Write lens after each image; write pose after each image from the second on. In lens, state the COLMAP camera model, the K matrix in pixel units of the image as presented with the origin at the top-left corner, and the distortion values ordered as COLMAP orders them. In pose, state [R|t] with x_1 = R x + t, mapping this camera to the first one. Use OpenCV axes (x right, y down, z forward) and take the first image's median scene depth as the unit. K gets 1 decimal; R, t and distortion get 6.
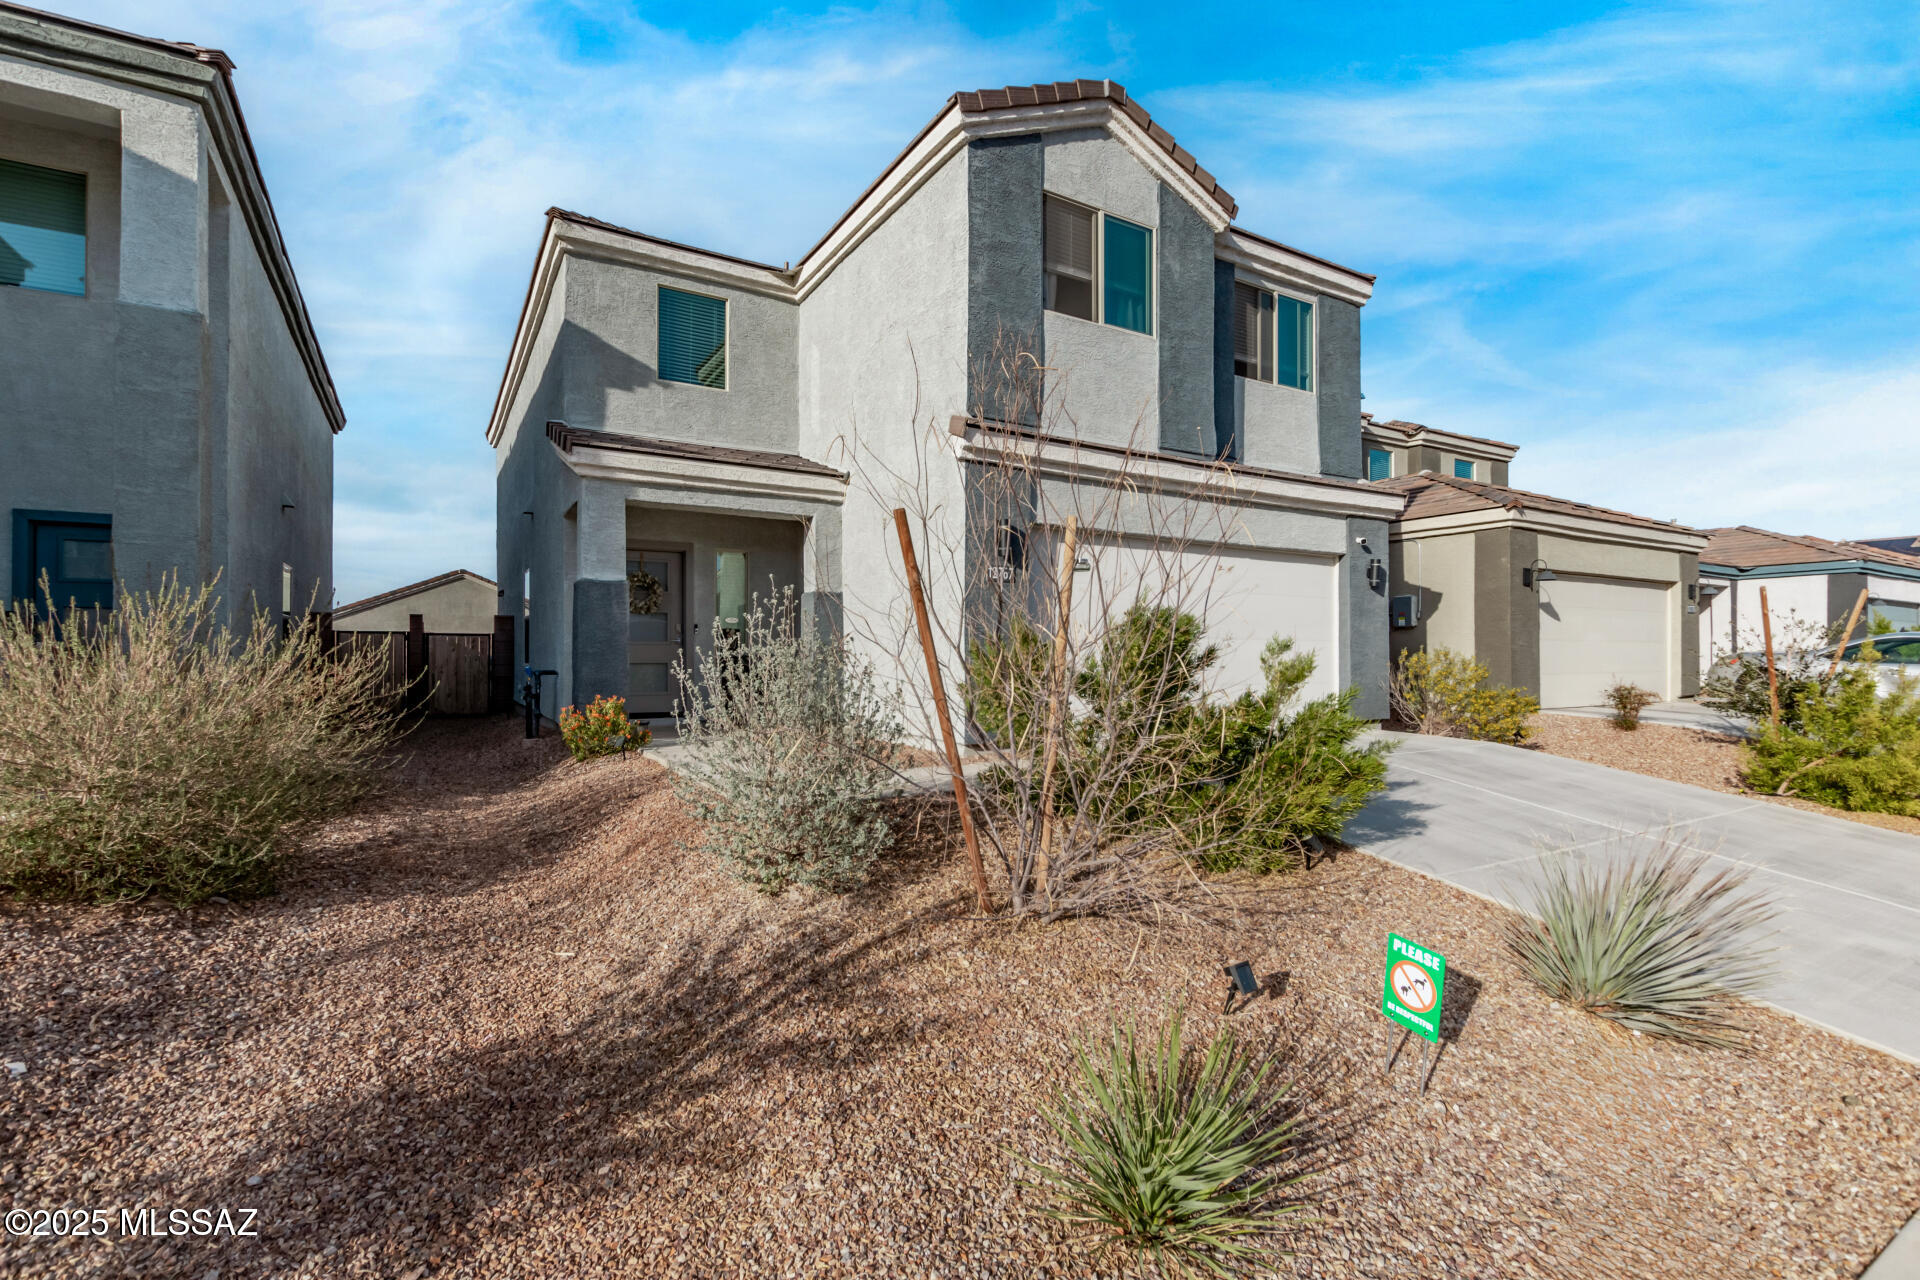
lens RADIAL K [[885.7, 0, 960.3], [0, 885.7, 643.3], [0, 0, 1]] dist [0.000233, -0.000788]
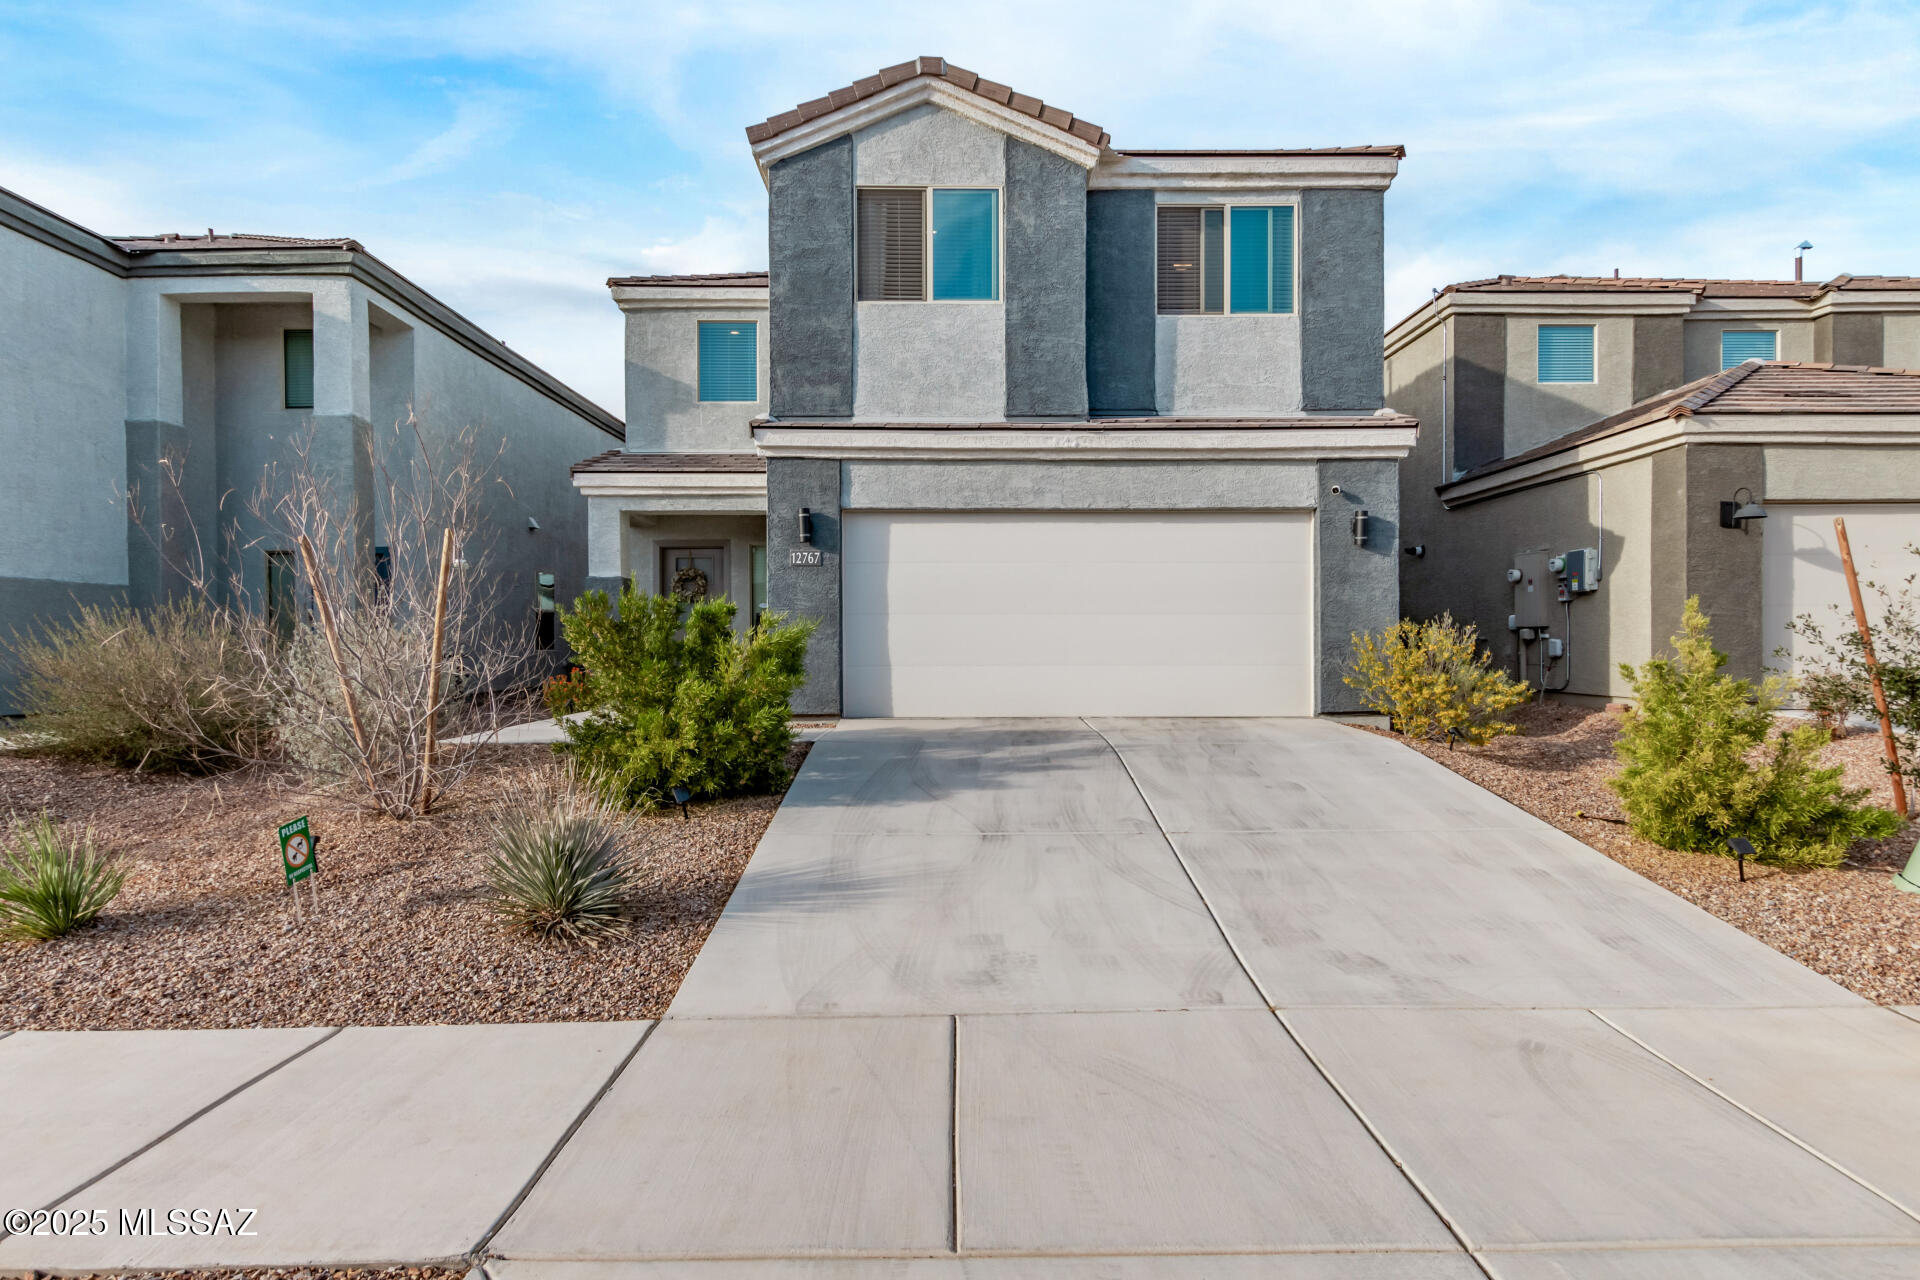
lens RADIAL K [[1003.1, 0, 960.0], [0, 1003.1, 640.0], [0, 0, 1]] dist [-0.000402, -0.000082]
pose [[0.856892, -0.005578, -0.515465, 0.735304], [0.012515, 0.999872, 0.009984, 0.009939], [0.515343, -0.015007, 0.856852, 0.040560]]
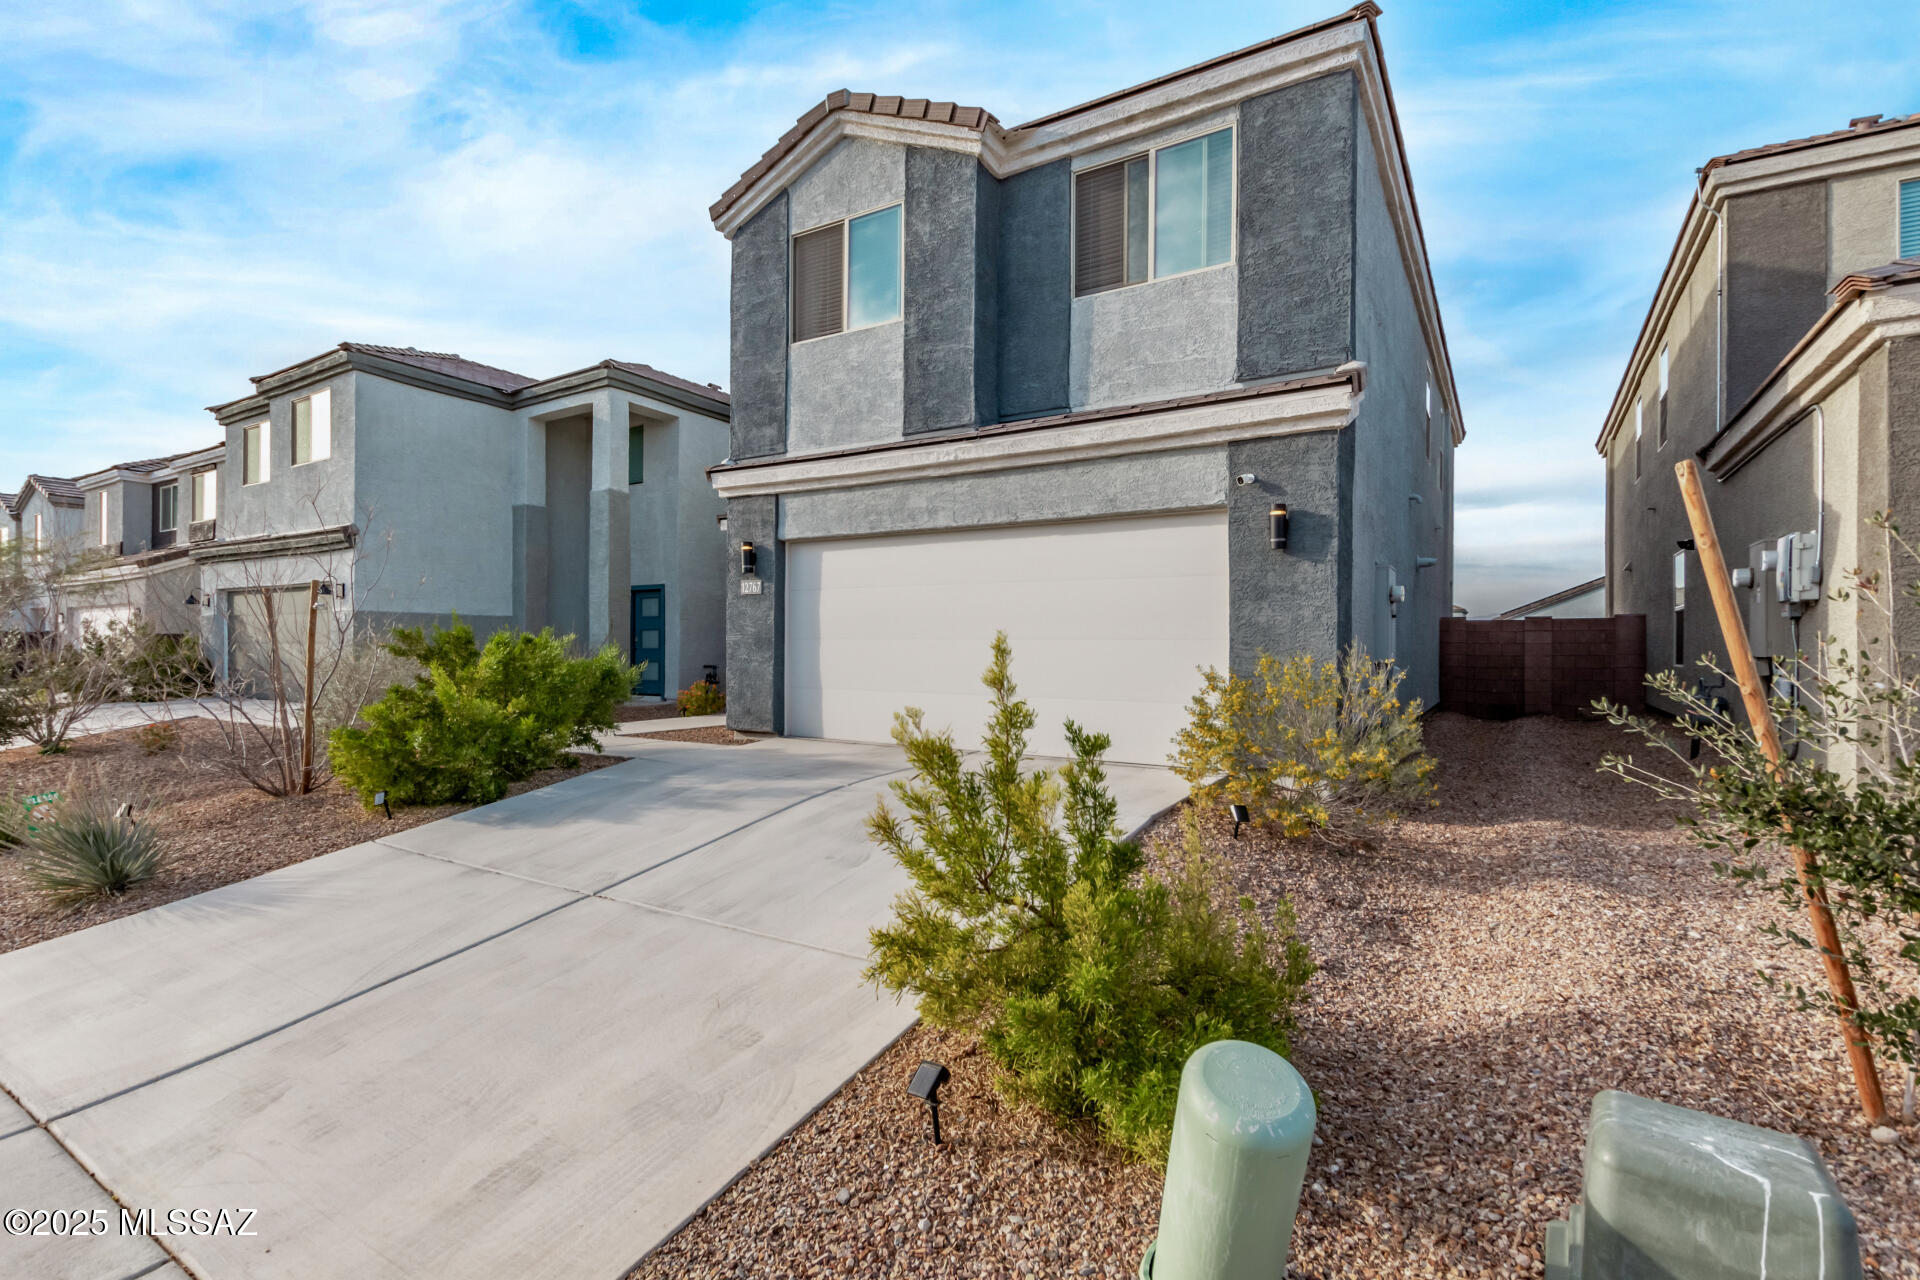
lens RADIAL K [[885.7, 0, 960.3], [0, 885.7, 643.3], [0, 0, 1]] dist [0.000233, -0.000788]
pose [[0.449447, -0.003997, -0.893298, 1.074203], [0.007961, 0.999968, -0.000469, -0.001395], [0.893272, -0.006901, 0.449464, 0.629834]]
